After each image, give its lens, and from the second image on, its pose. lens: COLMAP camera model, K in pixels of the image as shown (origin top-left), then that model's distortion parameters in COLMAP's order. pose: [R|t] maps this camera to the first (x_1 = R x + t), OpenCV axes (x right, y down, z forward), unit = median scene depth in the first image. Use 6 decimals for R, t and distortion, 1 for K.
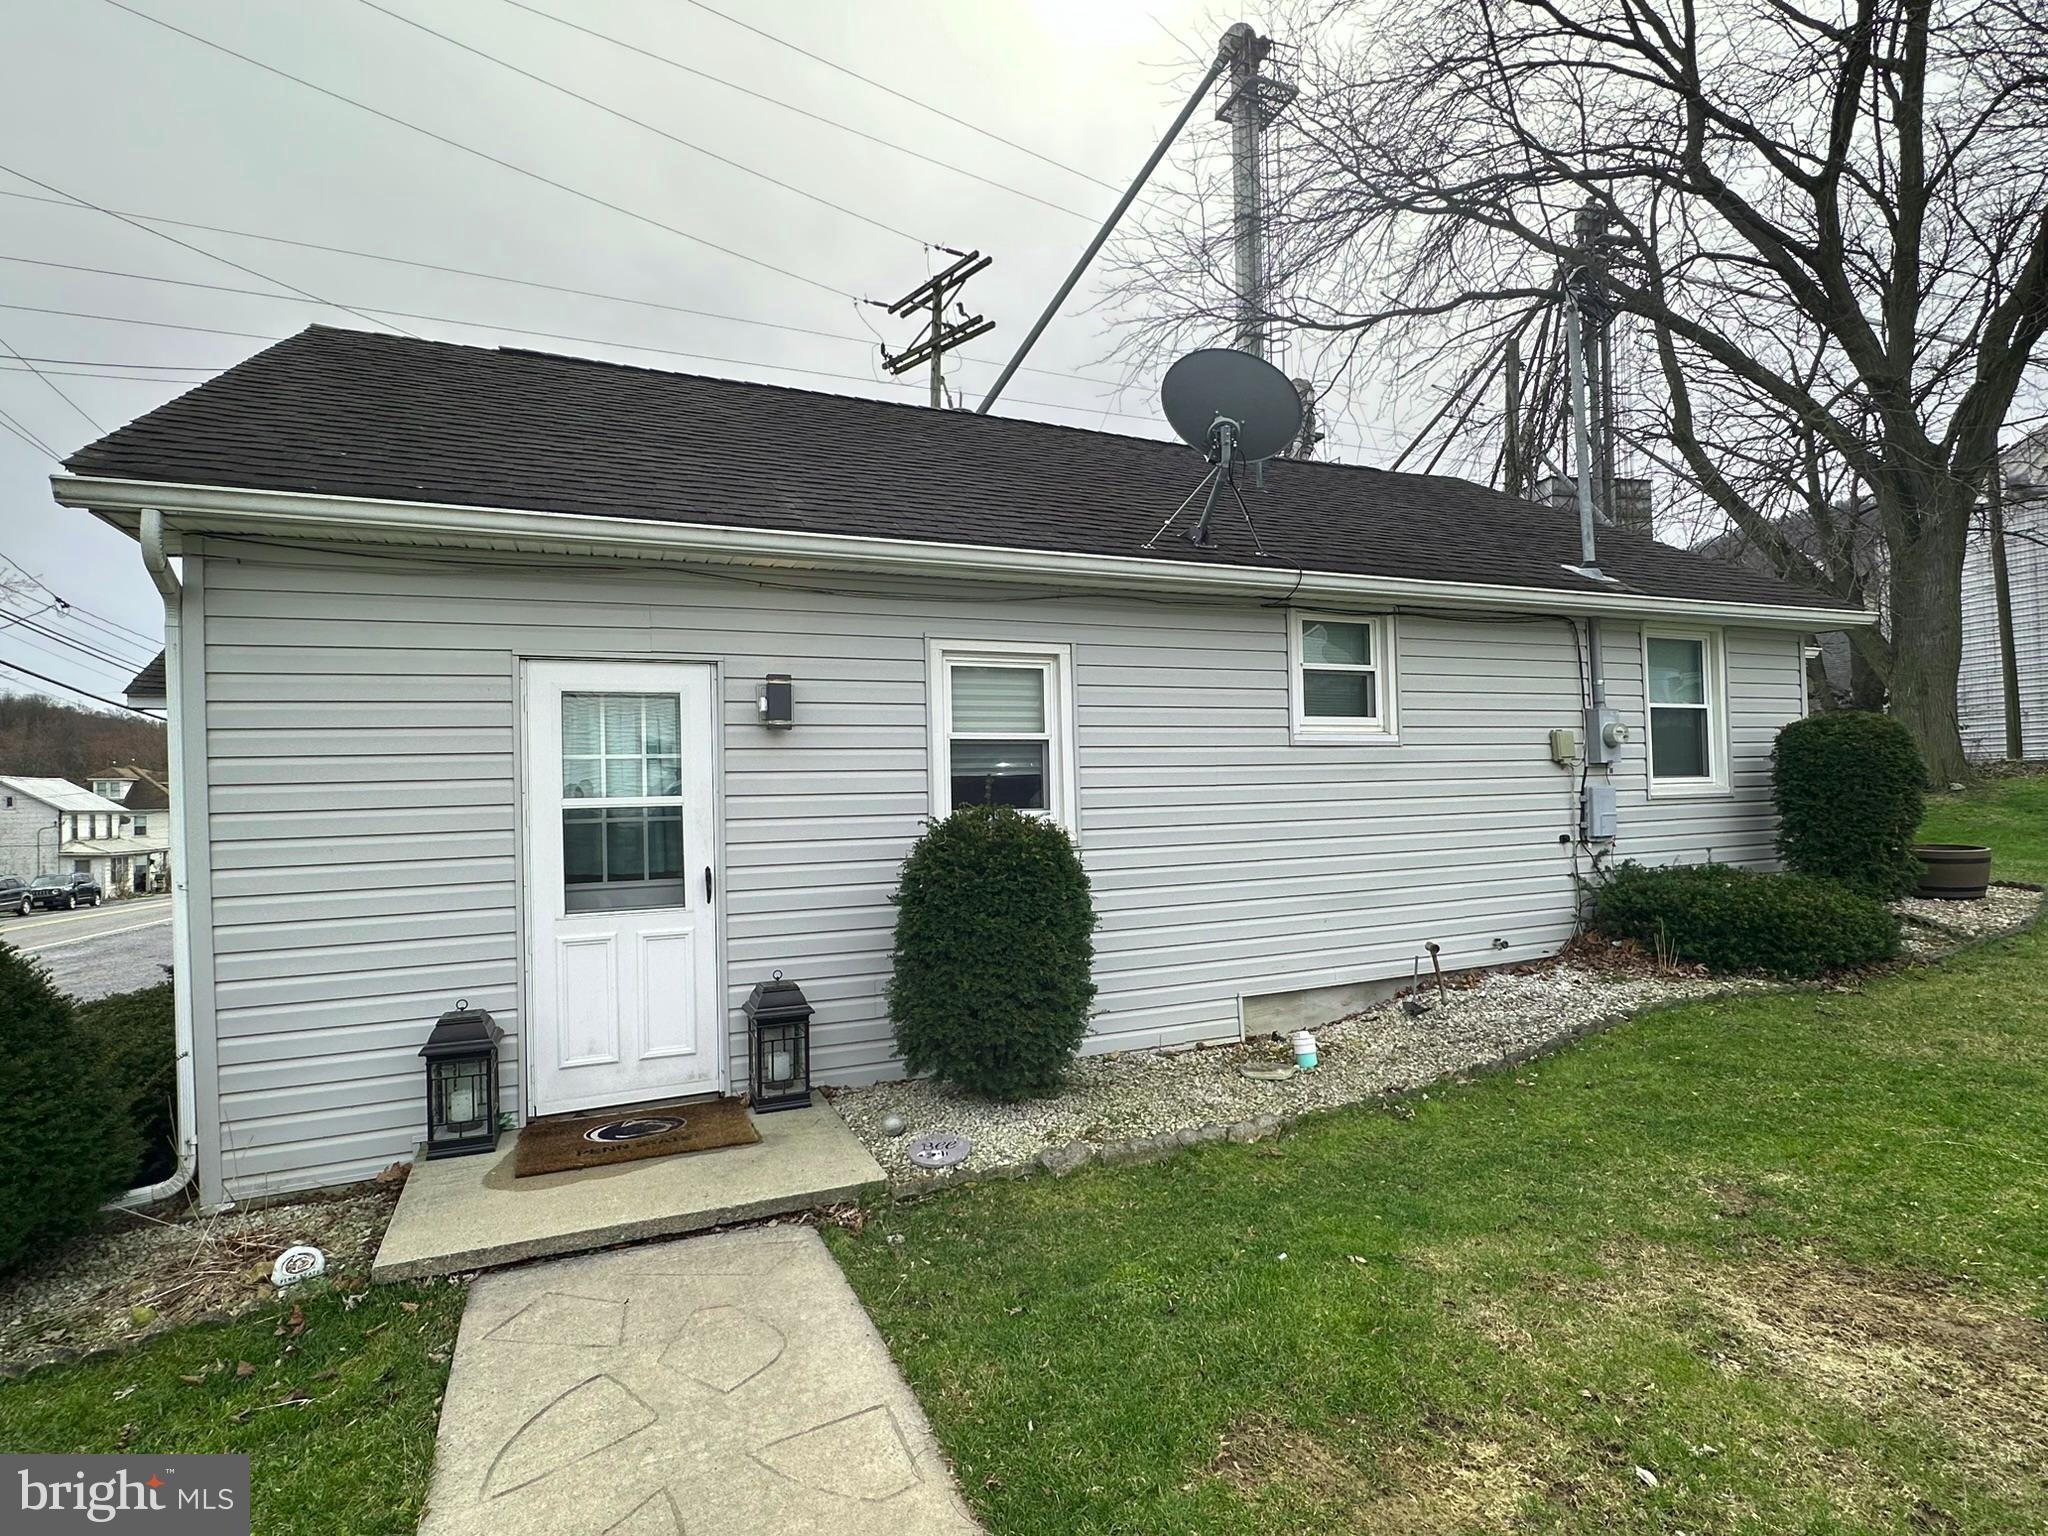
lens RADIAL K [[997.6, 0, 1008.7], [0, 997.6, 783.1], [0, 0, 1]] dist [-0.000534, -0.000209]
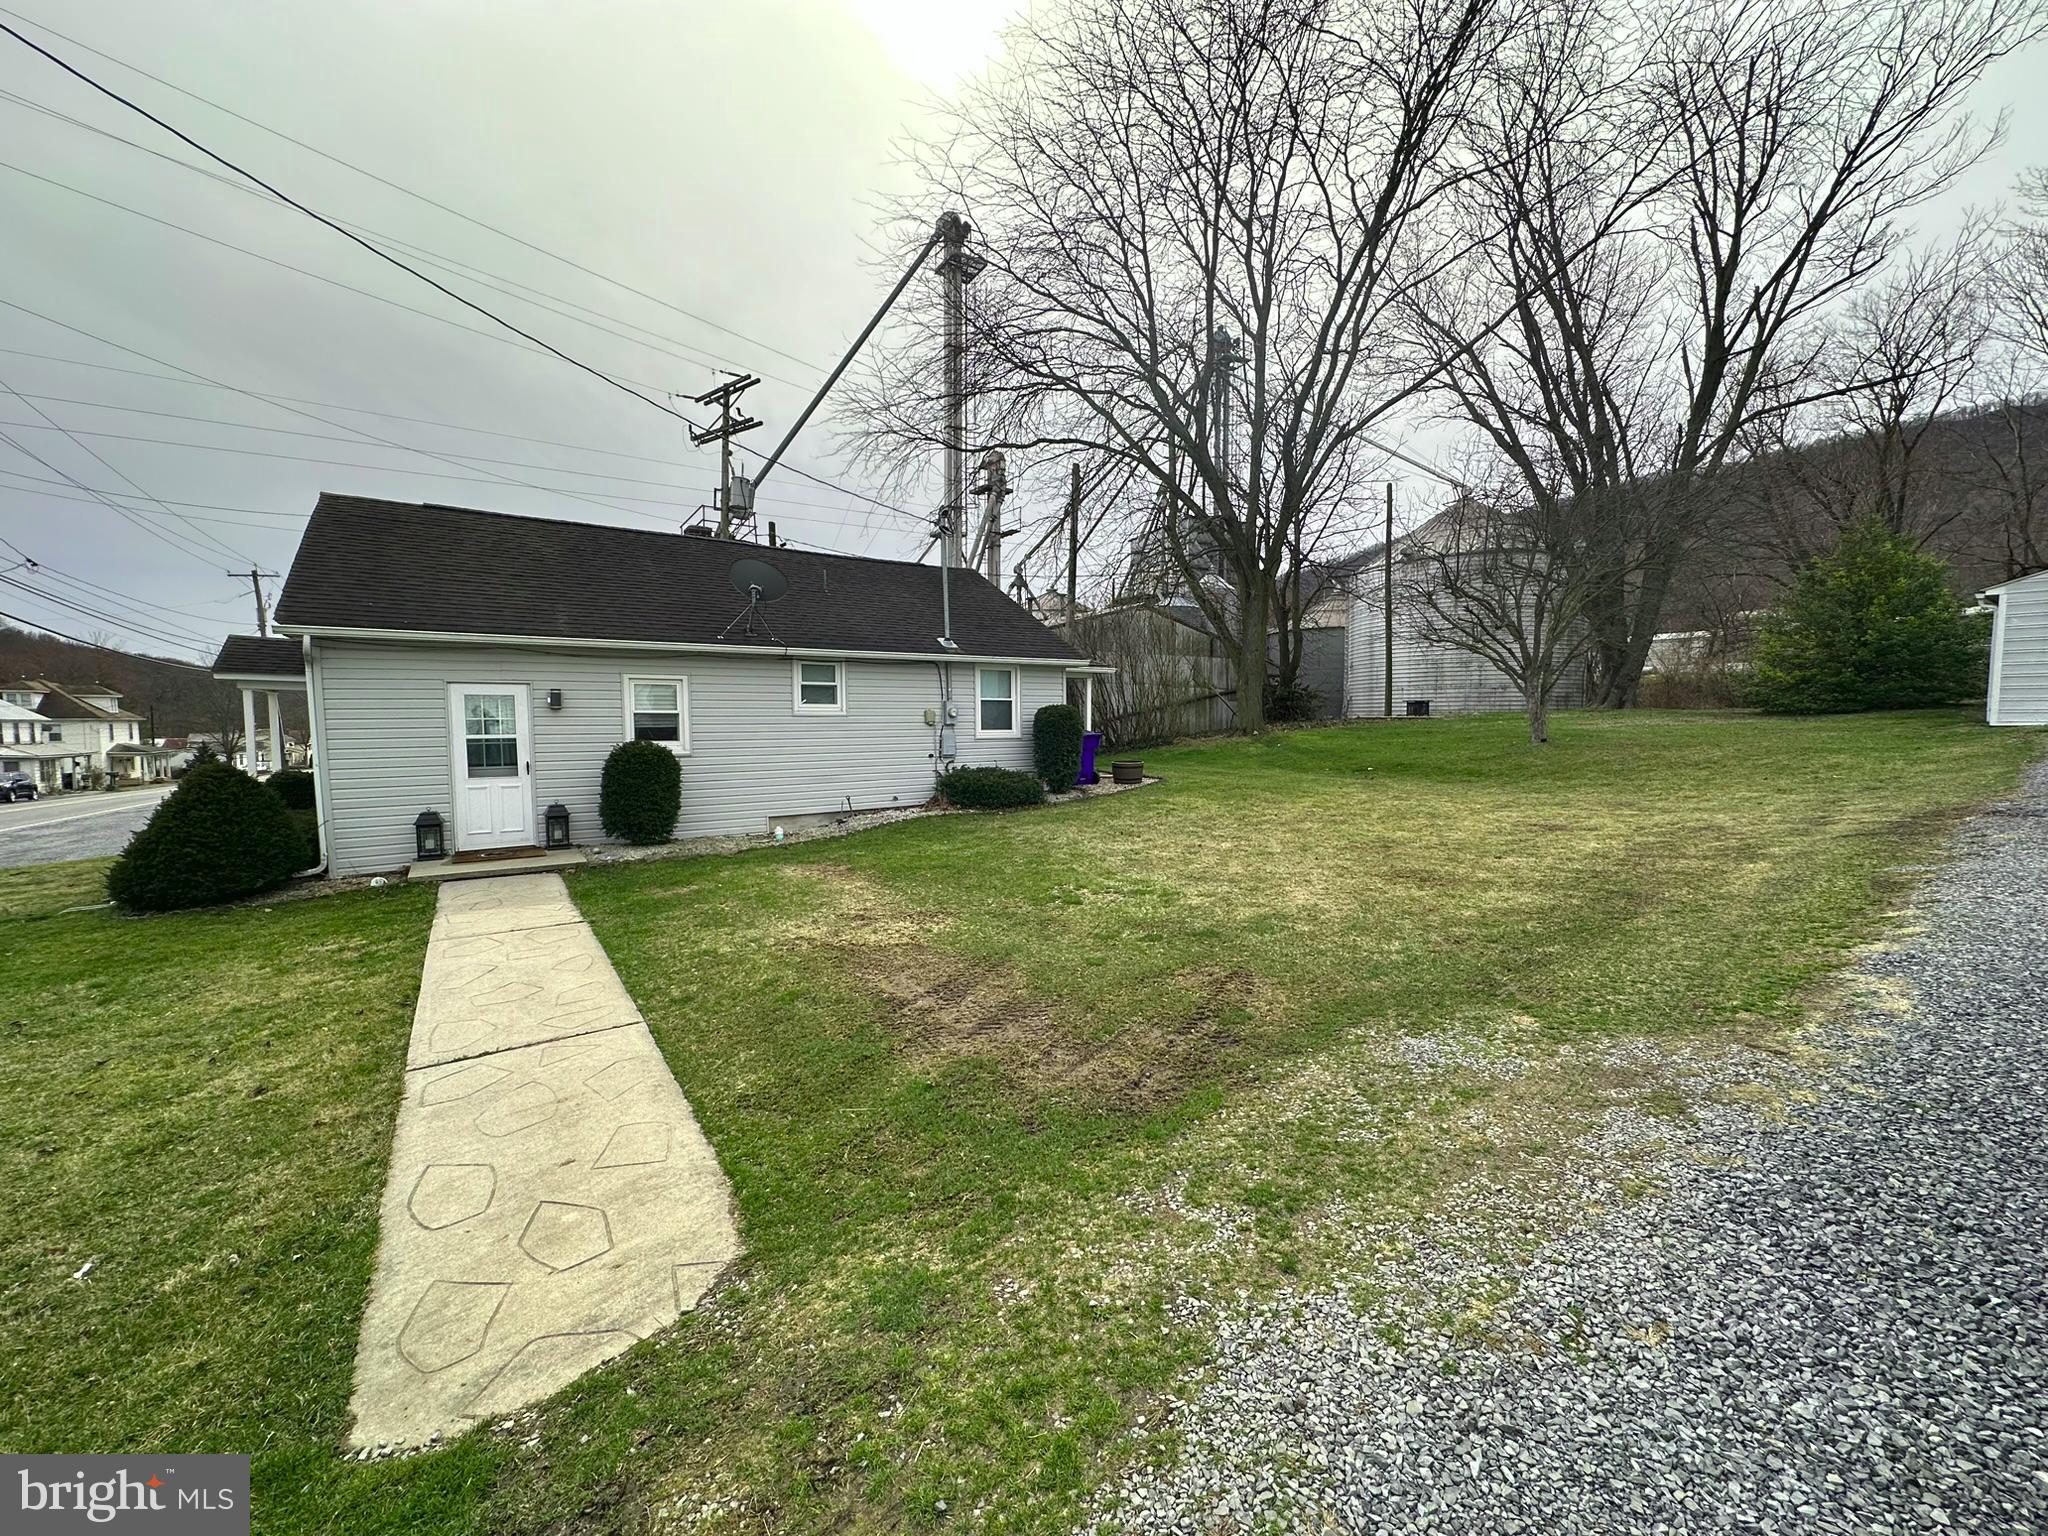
lens RADIAL K [[815.7, 0, 1022.8], [0, 815.7, 772.3], [0, 0, 1]] dist [-0.002903, 0.000512]
pose [[0.983210, 0.009057, 0.182254, 0.432637], [-0.022971, 0.996965, 0.074383, -0.056480], [-0.181028, -0.077321, 0.980434, -0.986173]]
